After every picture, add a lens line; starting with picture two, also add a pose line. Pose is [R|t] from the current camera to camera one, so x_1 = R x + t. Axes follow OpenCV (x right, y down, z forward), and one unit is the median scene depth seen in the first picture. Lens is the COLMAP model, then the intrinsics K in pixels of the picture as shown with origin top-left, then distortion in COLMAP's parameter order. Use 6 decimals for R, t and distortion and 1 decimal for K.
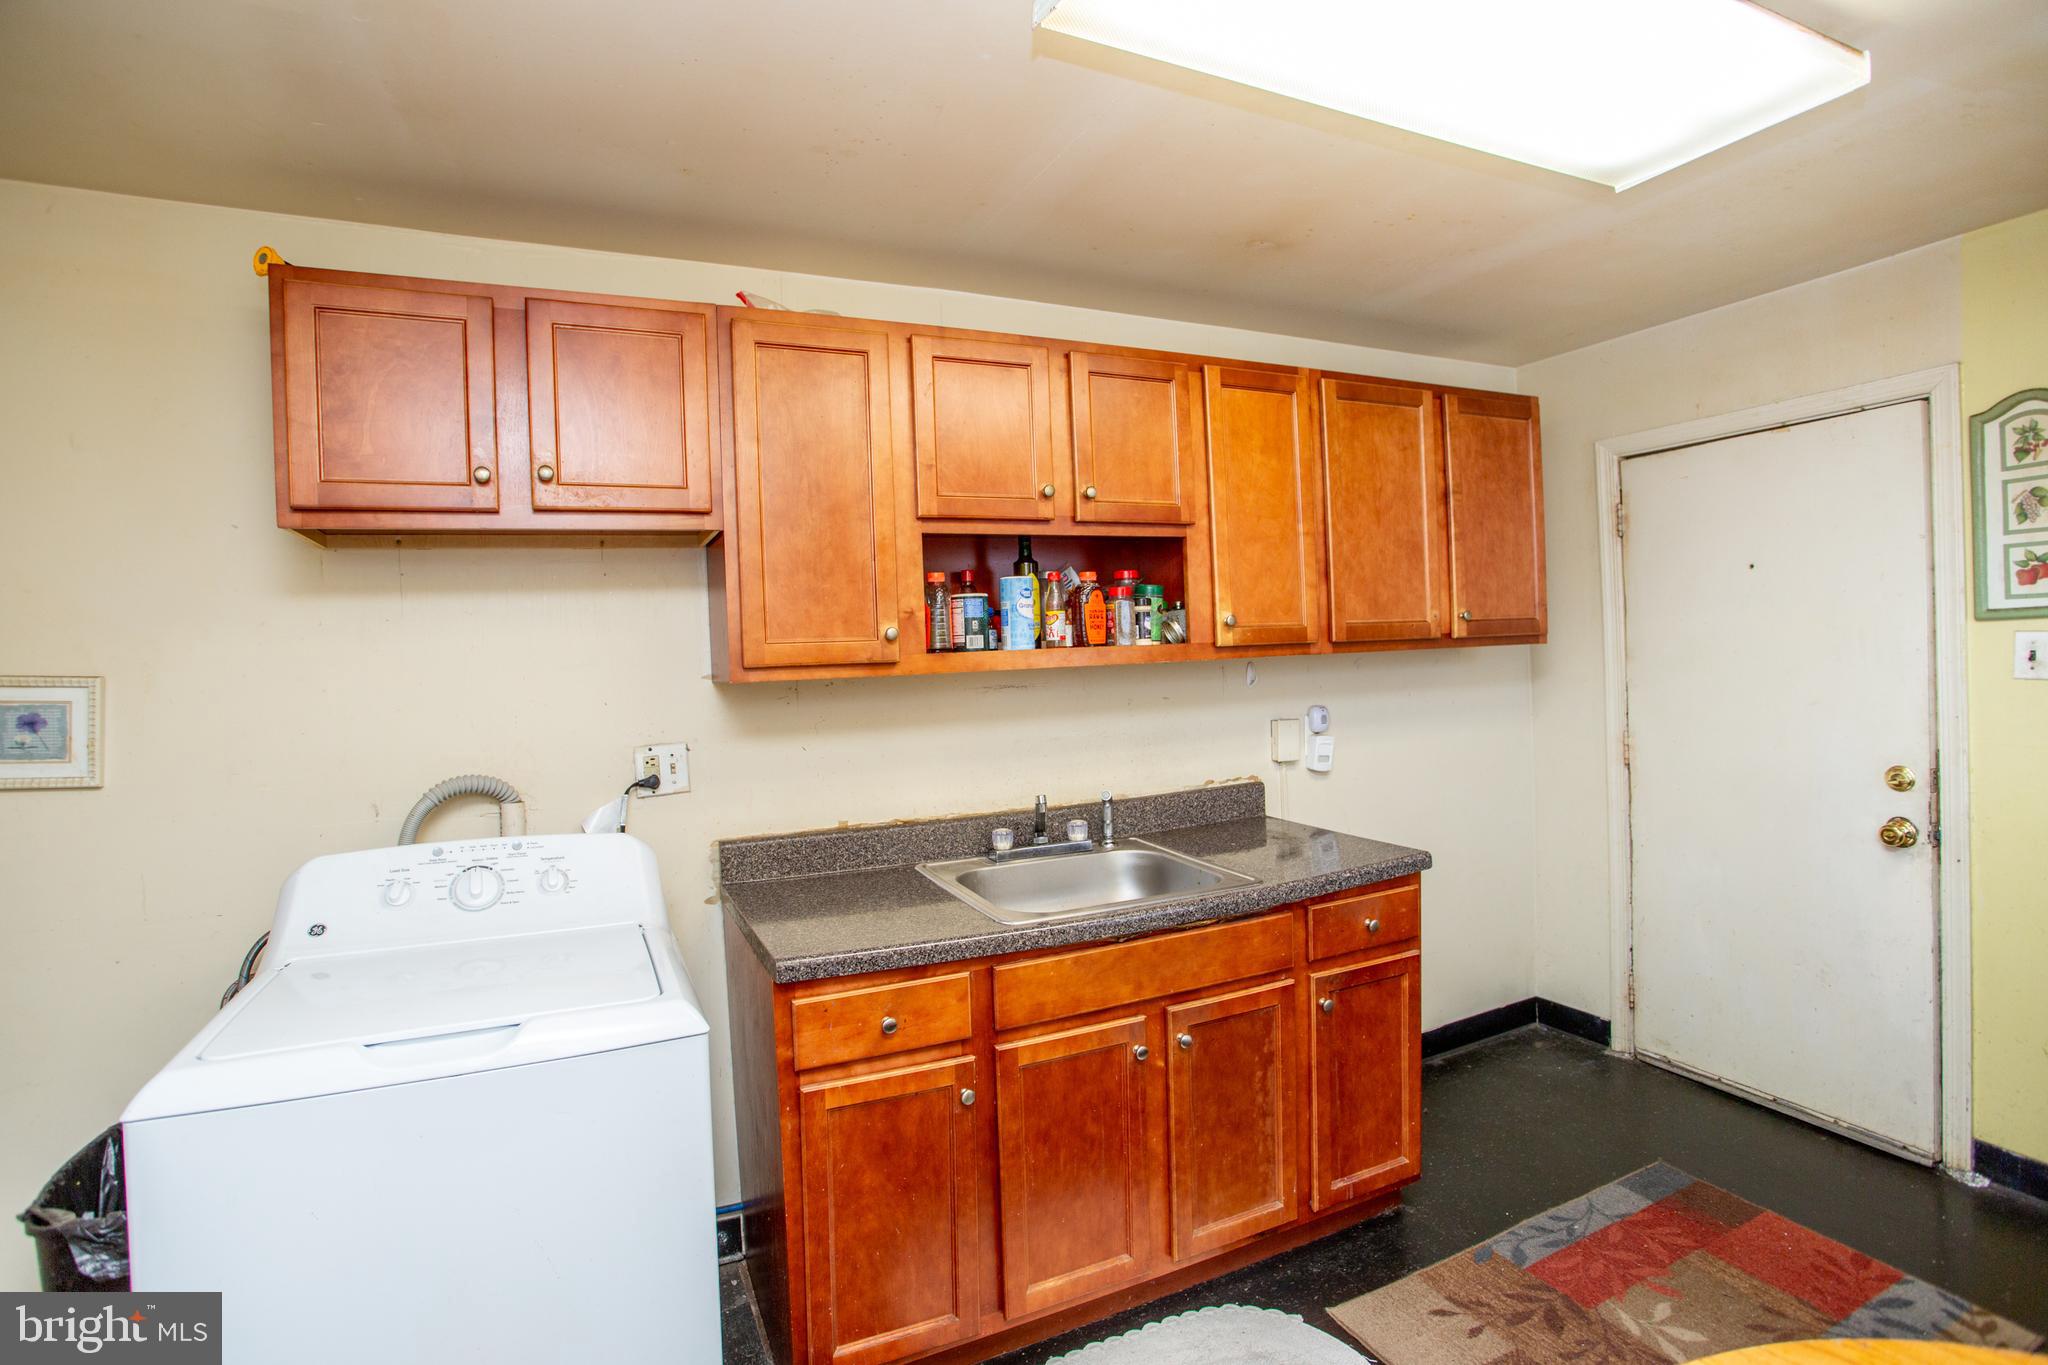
lens RADIAL K [[997.5, 0, 1012.4], [0, 997.5, 667.7], [0, 0, 1]] dist [-0.063702, 0.024533]
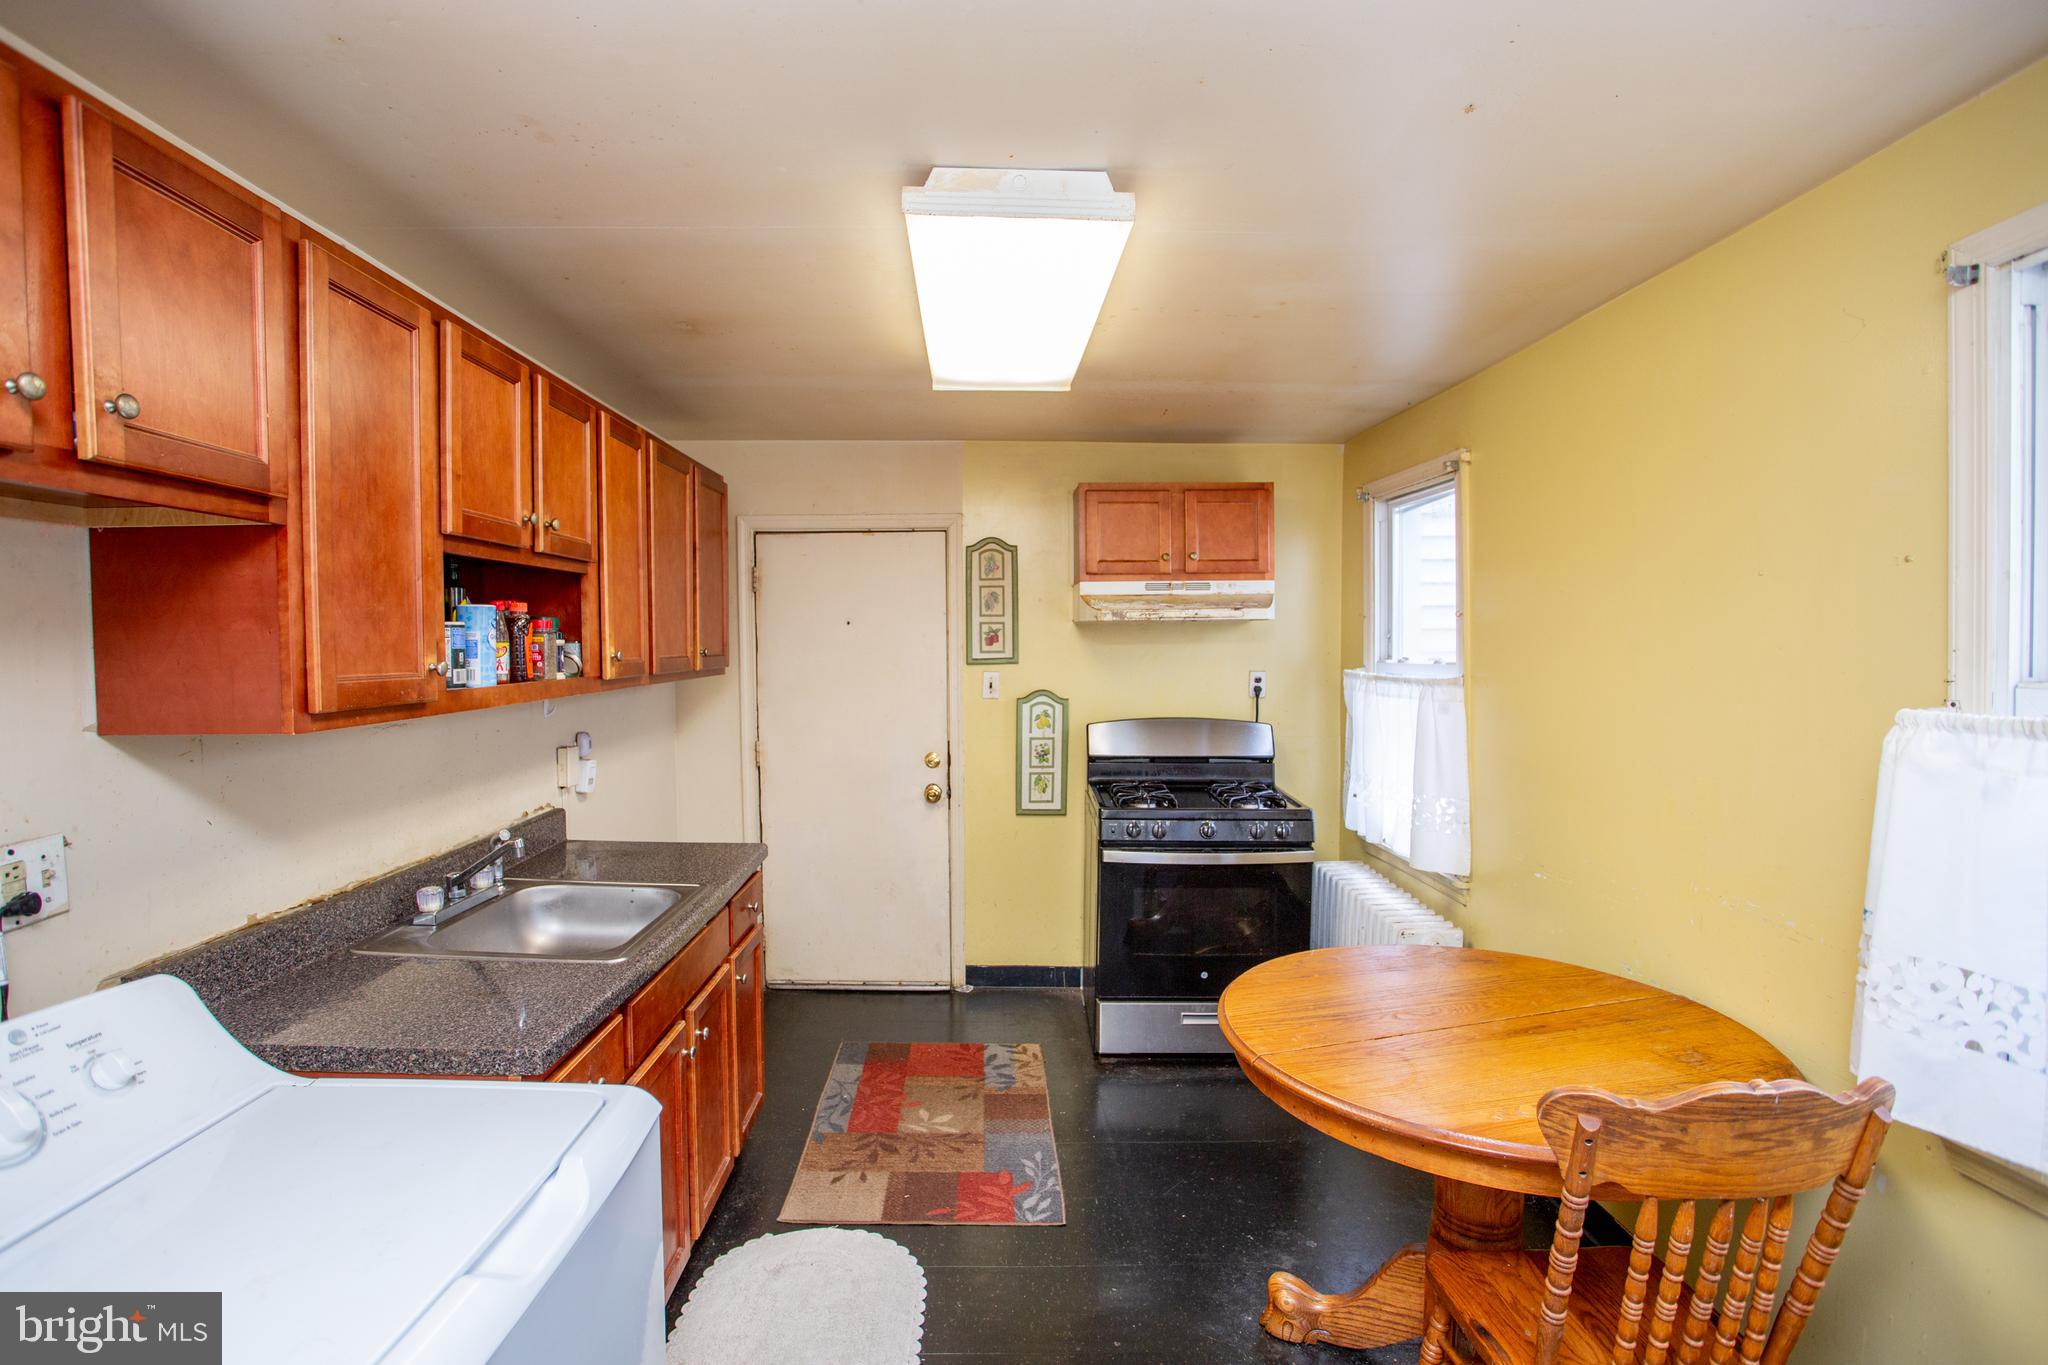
lens RADIAL K [[983.7, 0, 1024.5], [0, 983.7, 673.7], [0, 0, 1]] dist [-0.084947, 0.035511]
pose [[0.411017, 0.006760, 0.911603, -0.574165], [0.003709, 0.999952, -0.009087, -0.017511], [-0.911620, 0.007116, 0.410972, 0.181318]]
